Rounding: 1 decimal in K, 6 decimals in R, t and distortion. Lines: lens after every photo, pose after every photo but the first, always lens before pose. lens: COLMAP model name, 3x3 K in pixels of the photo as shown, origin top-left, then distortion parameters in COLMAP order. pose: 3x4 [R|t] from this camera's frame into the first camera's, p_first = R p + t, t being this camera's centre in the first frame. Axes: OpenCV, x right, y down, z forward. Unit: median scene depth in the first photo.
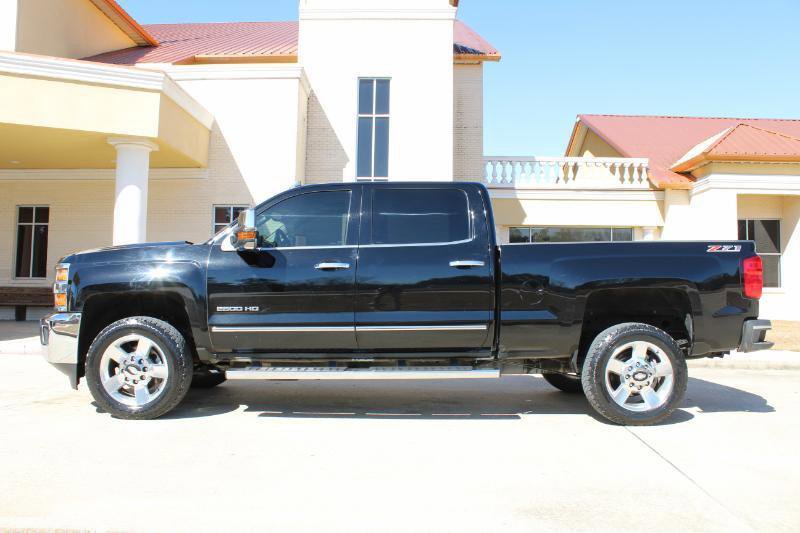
lens RADIAL K [[660.9, 0, 396.2], [0, 660.9, 260.3], [0, 0, 1]] dist [-0.172449, 0.149738]
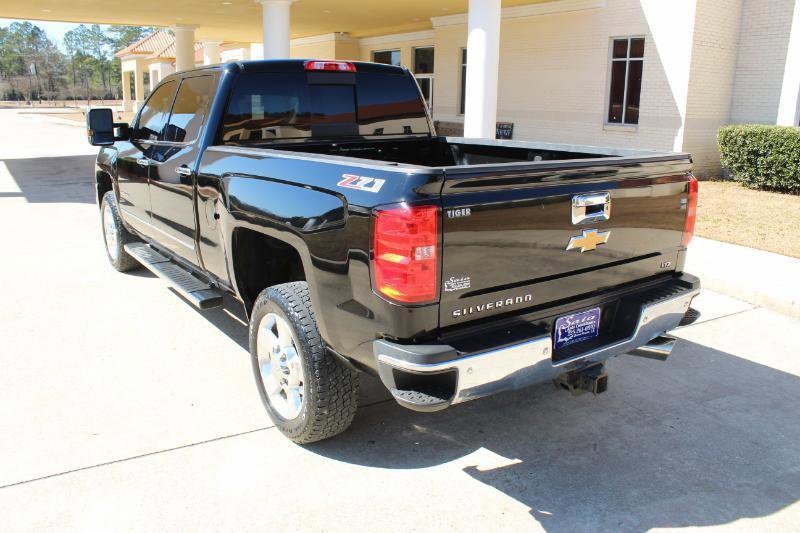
lens RADIAL K [[660.9, 0, 396.2], [0, 660.9, 260.3], [0, 0, 1]] dist [-0.172449, 0.149738]
pose [[0.567386, 0.197987, -0.799296, 0.834017], [0.031408, 0.964756, 0.261267, -0.080657], [0.822853, -0.173343, 0.541170, 0.663056]]
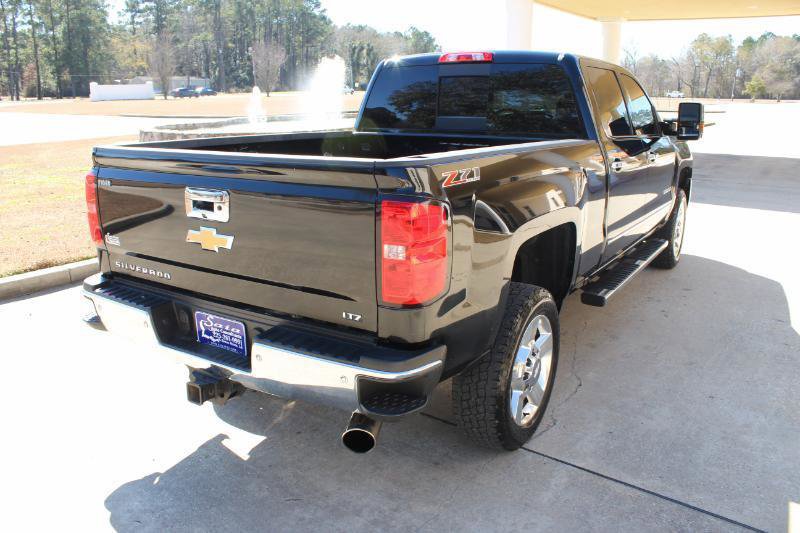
lens RADIAL K [[660.9, 0, 396.2], [0, 660.9, 260.3], [0, 0, 1]] dist [-0.172449, 0.149738]
pose [[-0.542486, 0.202111, -0.815389, 0.825209], [0.038180, 0.975556, 0.216410, -0.041488], [0.839197, 0.086268, -0.536942, 1.408483]]
